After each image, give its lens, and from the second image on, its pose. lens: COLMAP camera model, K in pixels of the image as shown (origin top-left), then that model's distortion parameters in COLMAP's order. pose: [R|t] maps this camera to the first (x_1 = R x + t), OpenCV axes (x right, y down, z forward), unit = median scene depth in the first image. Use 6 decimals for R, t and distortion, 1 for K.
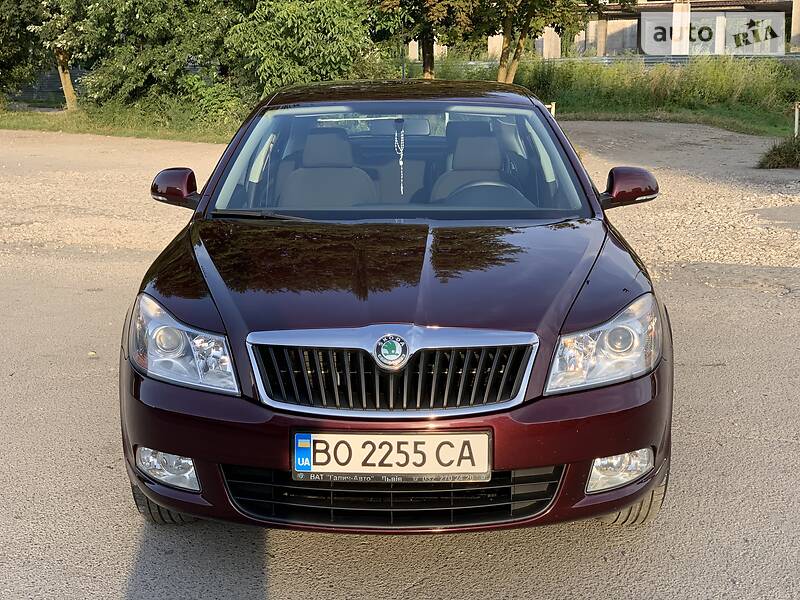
lens RADIAL K [[1183.8, 0, 400.0], [0, 1183.8, 300.0], [0, 0, 1]] dist [0.122721, -0.209443]
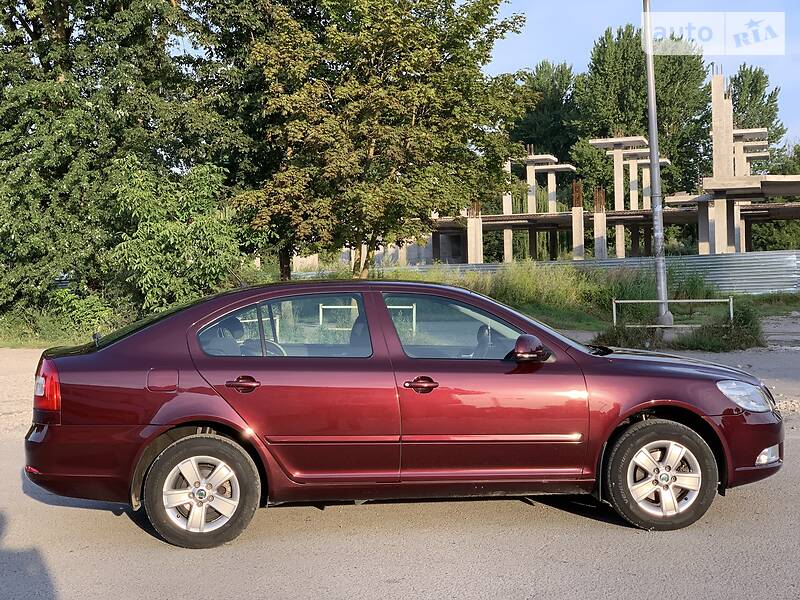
lens RADIAL K [[1183.8, 0, 400.0], [0, 1183.8, 300.0], [0, 0, 1]] dist [0.122721, -0.209443]
pose [[0.984367, -0.025244, 0.174312, -0.074340], [0.055299, 0.983928, -0.169789, 0.025098], [-0.167225, 0.176775, 0.969942, -0.112760]]
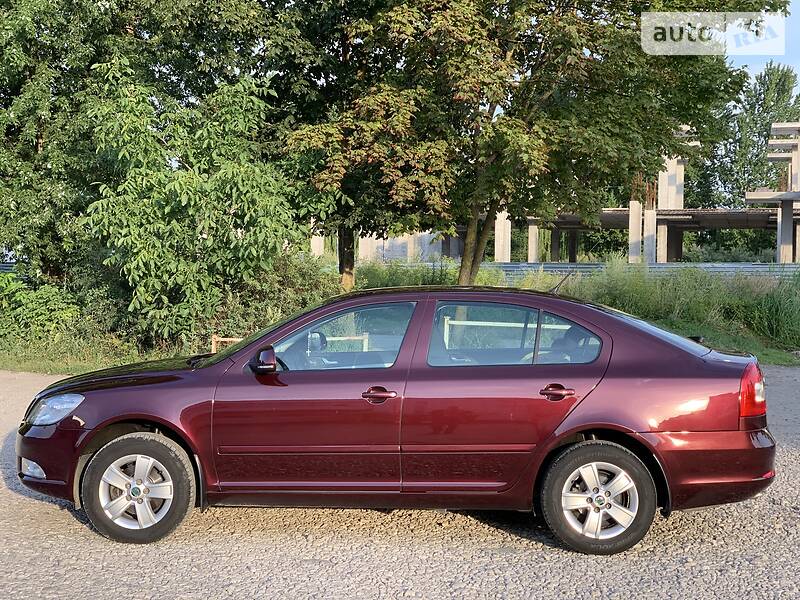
lens RADIAL K [[1183.8, 0, 400.0], [0, 1183.8, 300.0], [0, 0, 1]] dist [0.122721, -0.209443]
pose [[0.979747, 0.013858, 0.199760, -0.101911], [0.020172, 0.985697, -0.167317, -0.059066], [-0.199222, 0.167957, 0.965454, 0.323042]]
